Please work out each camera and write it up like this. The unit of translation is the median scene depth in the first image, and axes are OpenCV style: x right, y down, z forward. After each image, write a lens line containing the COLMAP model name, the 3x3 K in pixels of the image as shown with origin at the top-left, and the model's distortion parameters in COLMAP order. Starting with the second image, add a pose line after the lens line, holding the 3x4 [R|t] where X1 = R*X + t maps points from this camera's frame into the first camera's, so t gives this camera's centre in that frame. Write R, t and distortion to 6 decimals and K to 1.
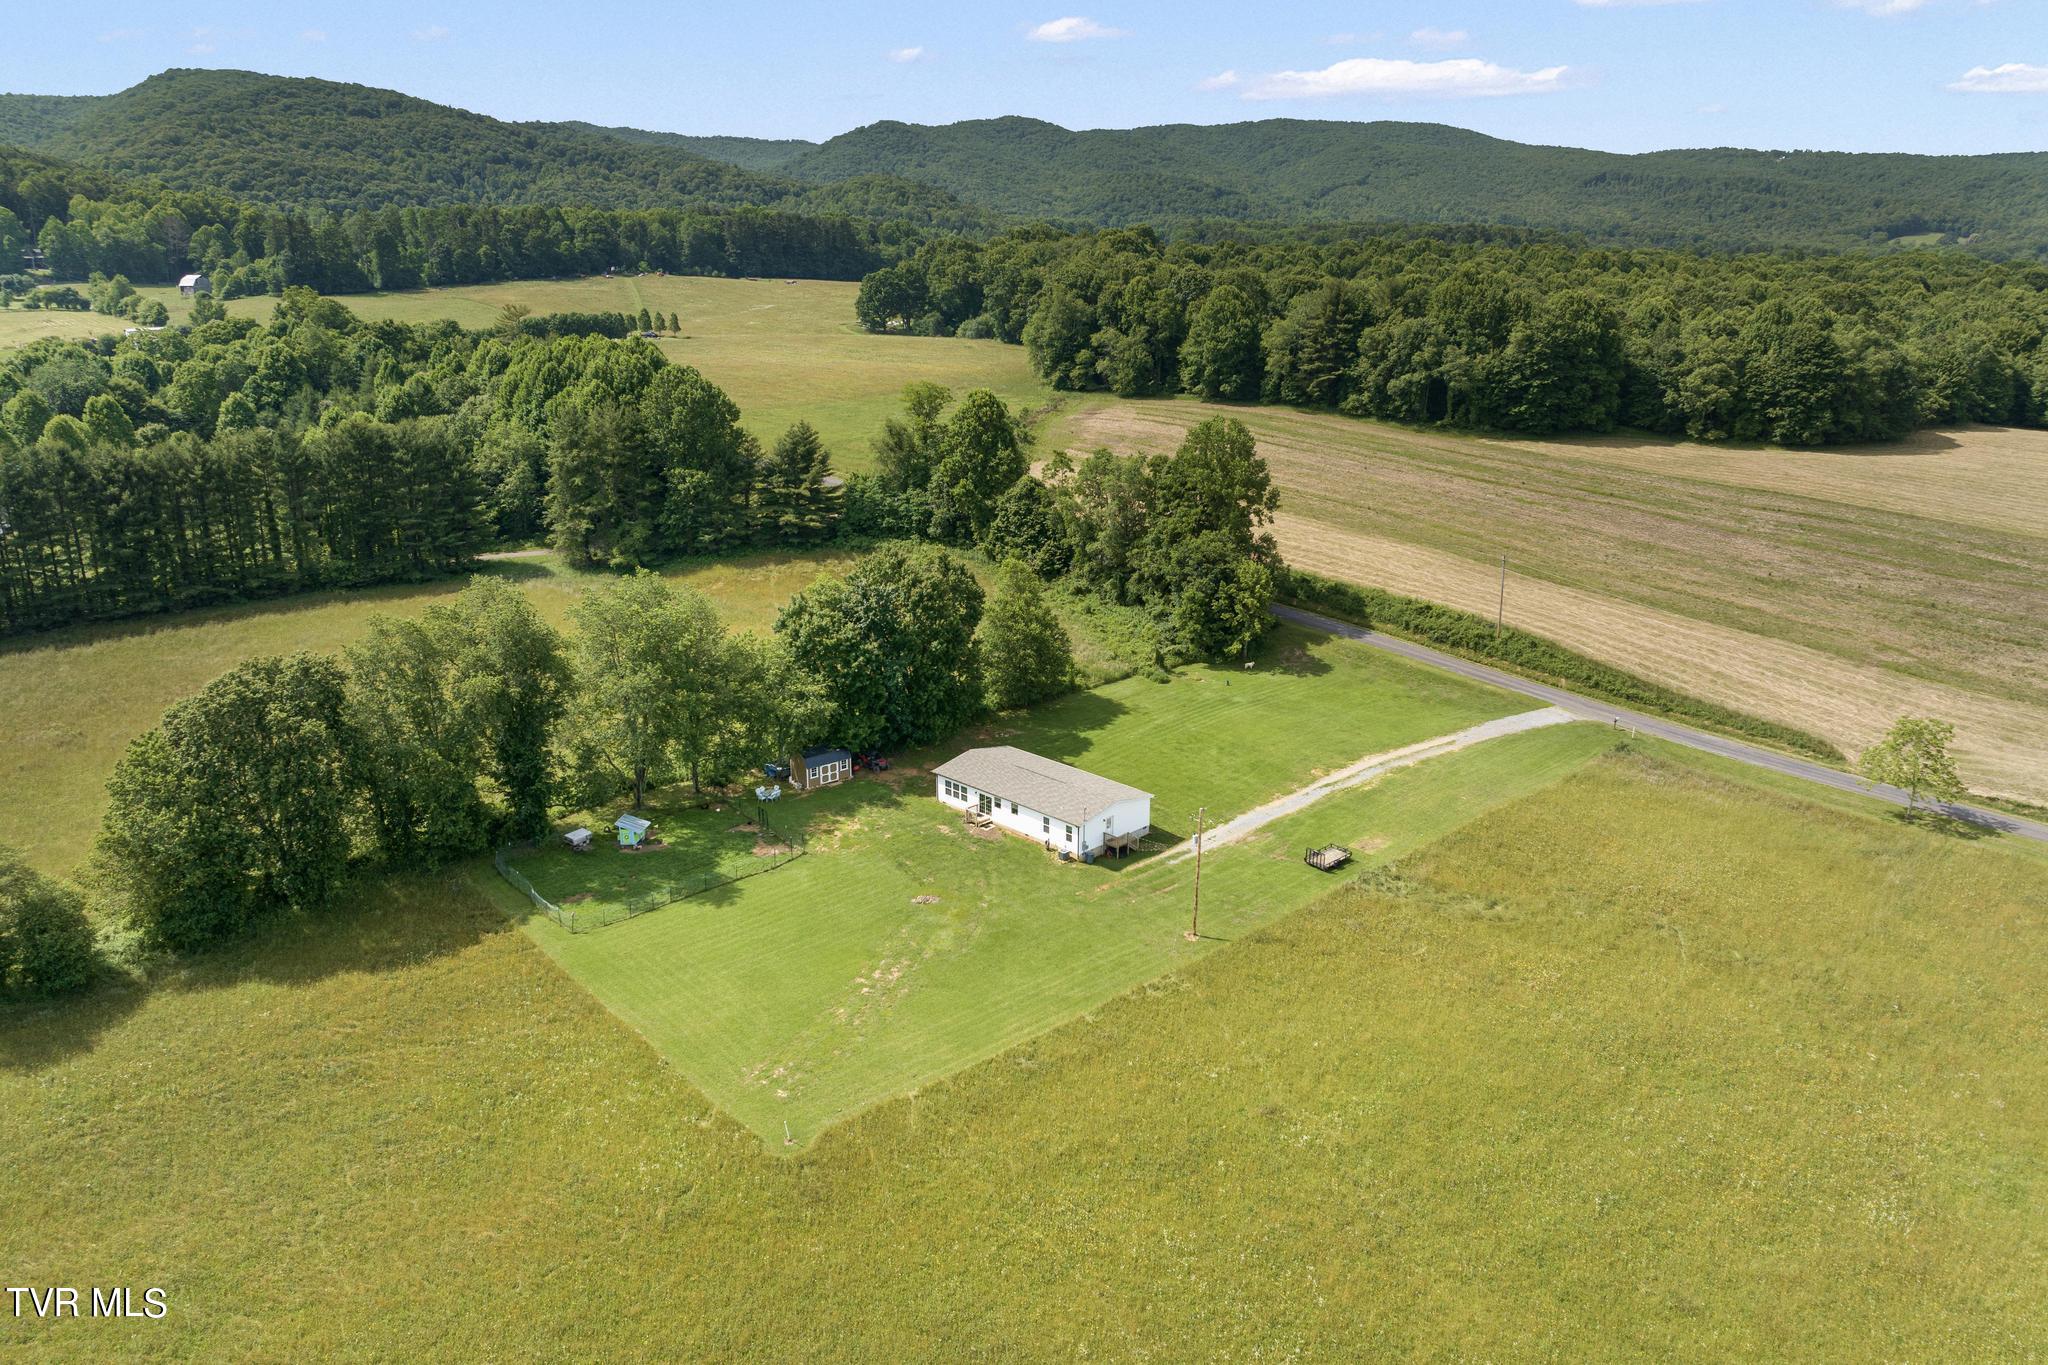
lens RADIAL K [[1435.2, 0, 1002.0], [0, 1435.2, 687.0], [0, 0, 1]] dist [-0.040113, 0.006562]
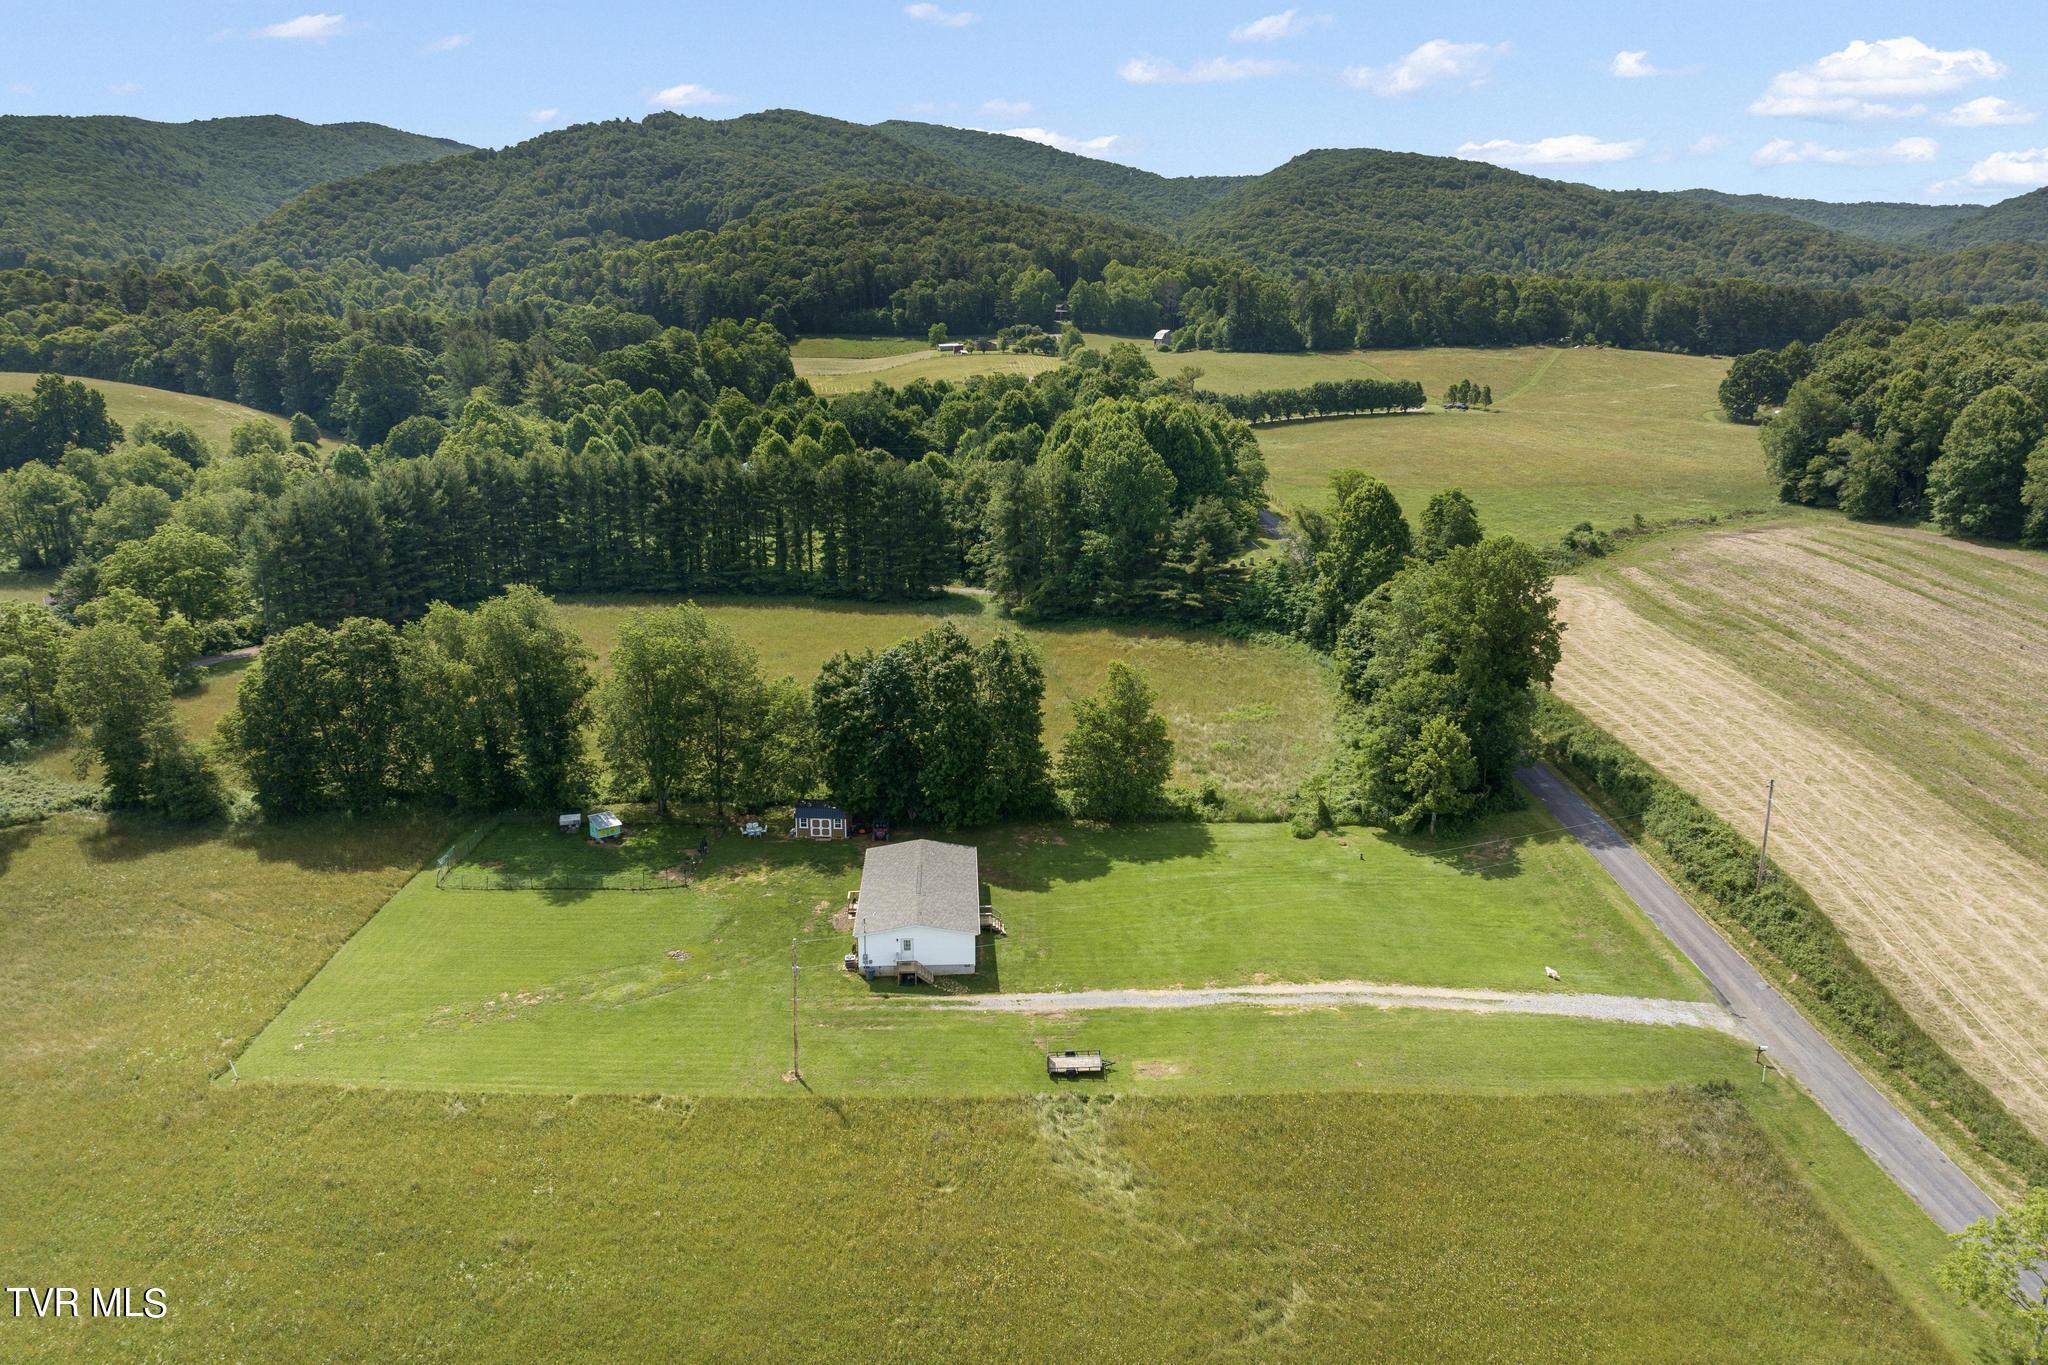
lens RADIAL K [[1444.7, 0, 1022.8], [0, 1444.7, 686.4], [0, 0, 1]] dist [-0.042987, 0.005369]
pose [[0.754952, 0.179191, -0.630823, 0.298640], [-0.207929, 0.977717, 0.028885, -0.047208], [0.621943, 0.109359, 0.775389, 0.140493]]
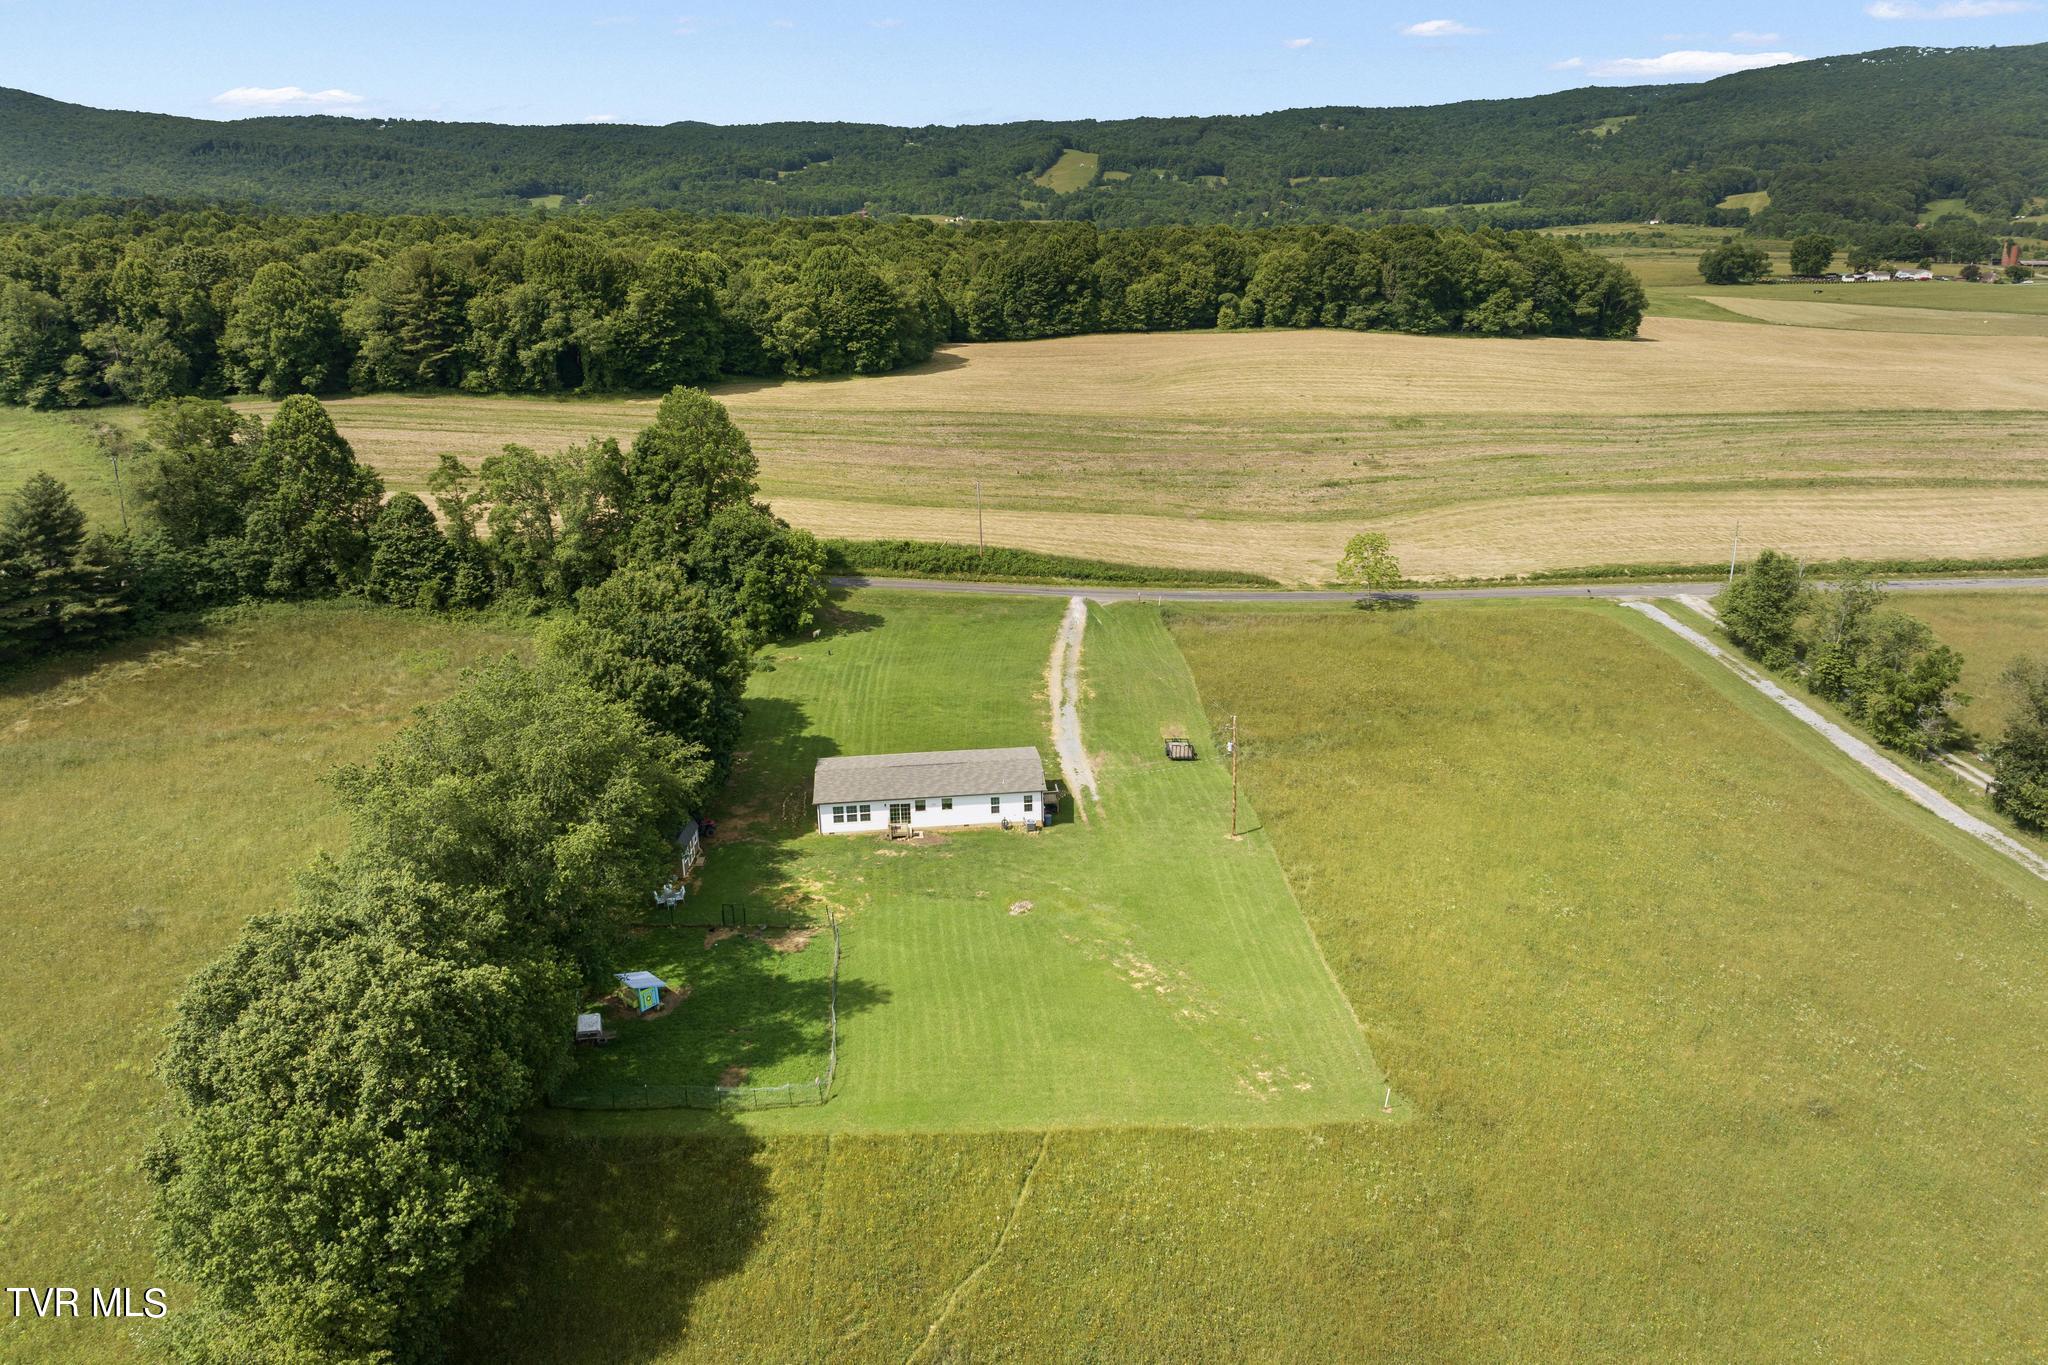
lens RADIAL K [[1484.9, 0, 1031.3], [0, 1484.9, 606.7], [0, 0, 1]] dist [-0.033728, -0.003699]
pose [[0.619786, -0.214235, 0.754963, -0.297642], [0.245237, 0.966711, 0.072995, -0.042871], [-0.745469, 0.139903, 0.651692, 0.146748]]
